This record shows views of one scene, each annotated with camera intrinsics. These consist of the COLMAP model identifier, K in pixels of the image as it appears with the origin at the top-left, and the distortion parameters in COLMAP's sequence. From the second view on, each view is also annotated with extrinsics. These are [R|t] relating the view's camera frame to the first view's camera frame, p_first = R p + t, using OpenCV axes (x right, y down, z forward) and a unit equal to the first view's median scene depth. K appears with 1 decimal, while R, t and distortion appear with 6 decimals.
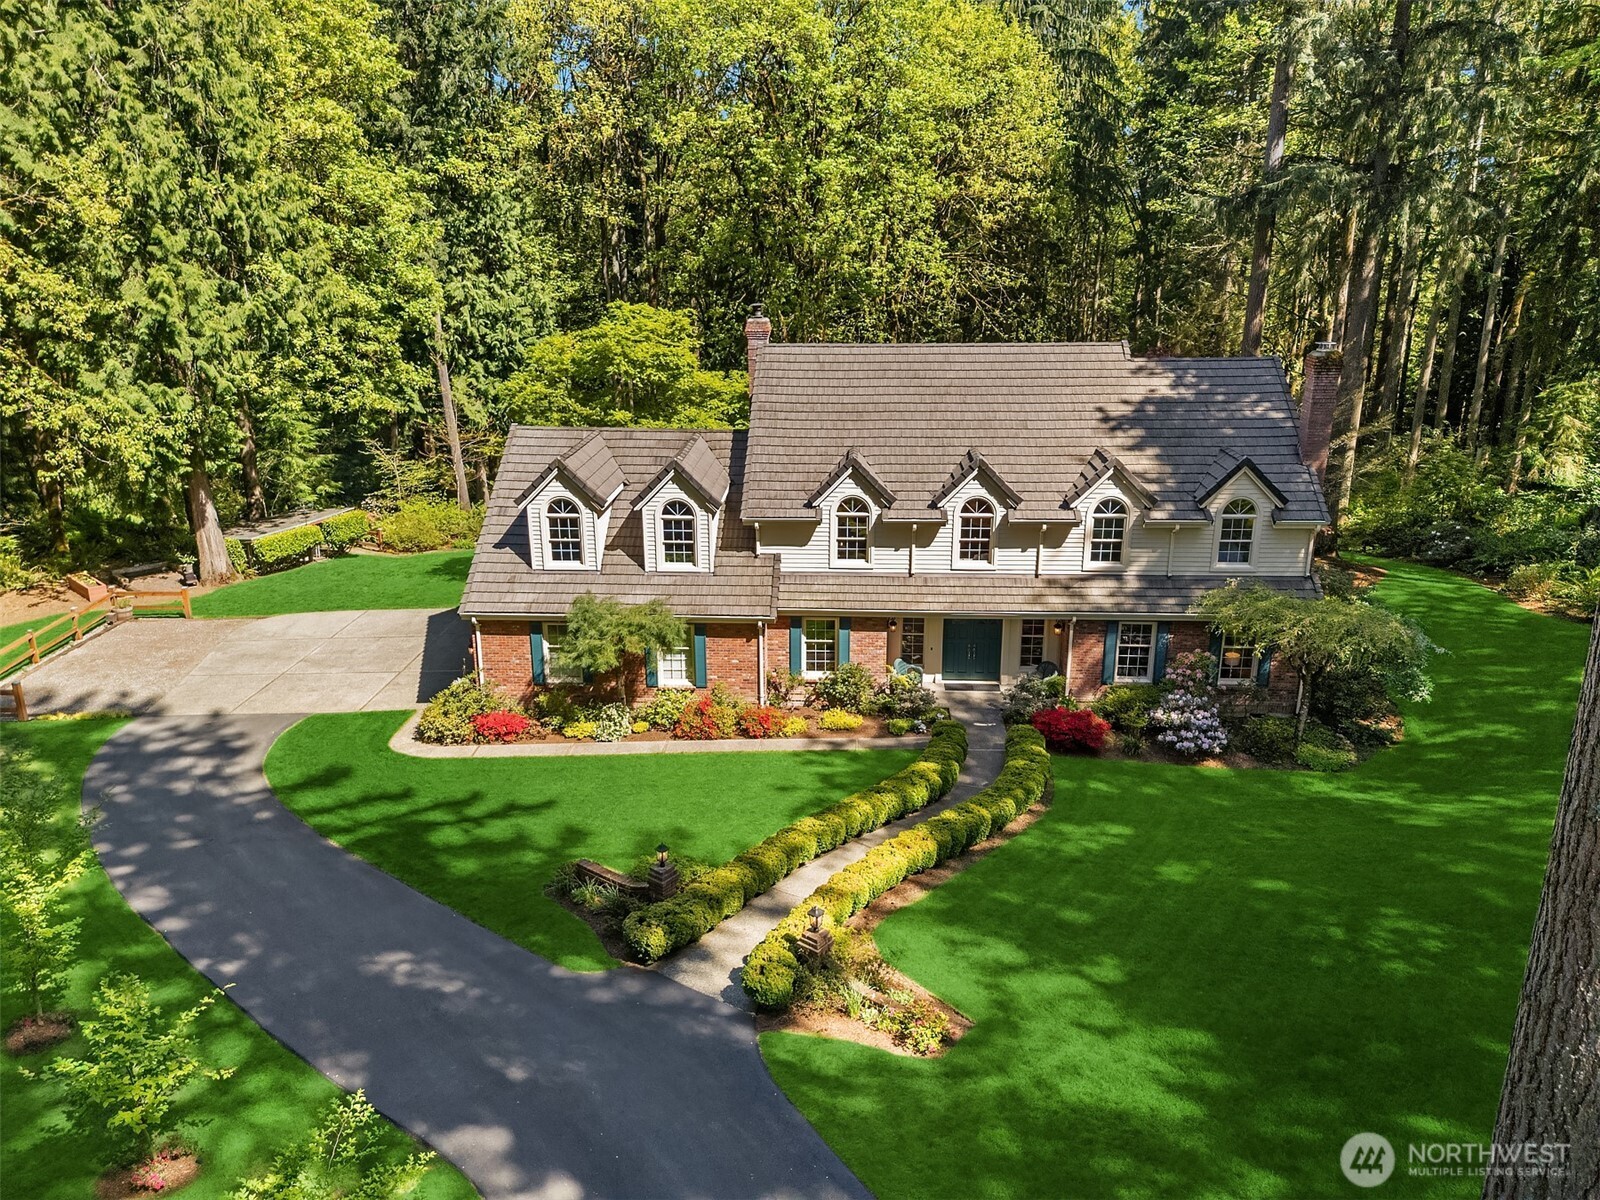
lens RADIAL K [[1165.8, 0, 794.0], [0, 1165.8, 605.5], [0, 0, 1]] dist [0.094705, -0.282202]
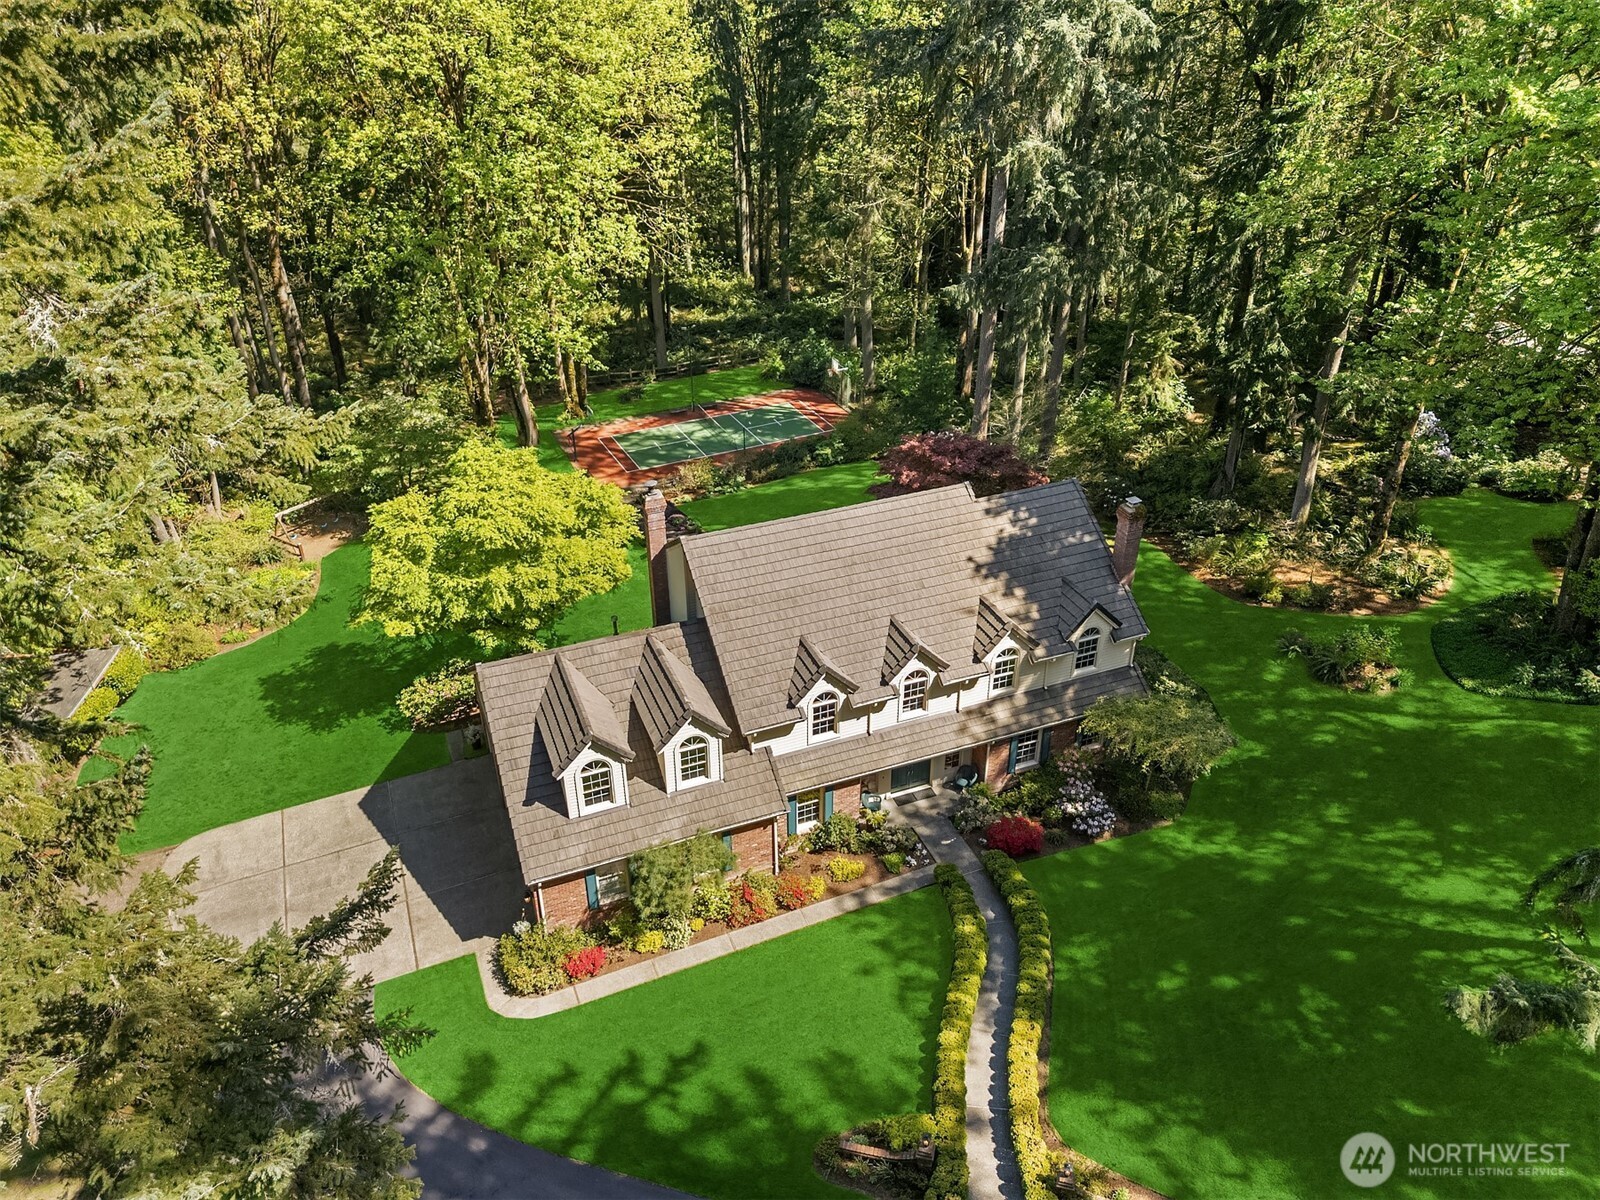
lens RADIAL K [[1165.8, 0, 794.0], [0, 1165.8, 605.5], [0, 0, 1]] dist [0.094705, -0.282202]
pose [[0.902163, -0.228582, 0.365857, -0.399362], [0.129520, 0.952475, 0.275710, -0.514702], [-0.411492, -0.201350, 0.888894, -0.043508]]
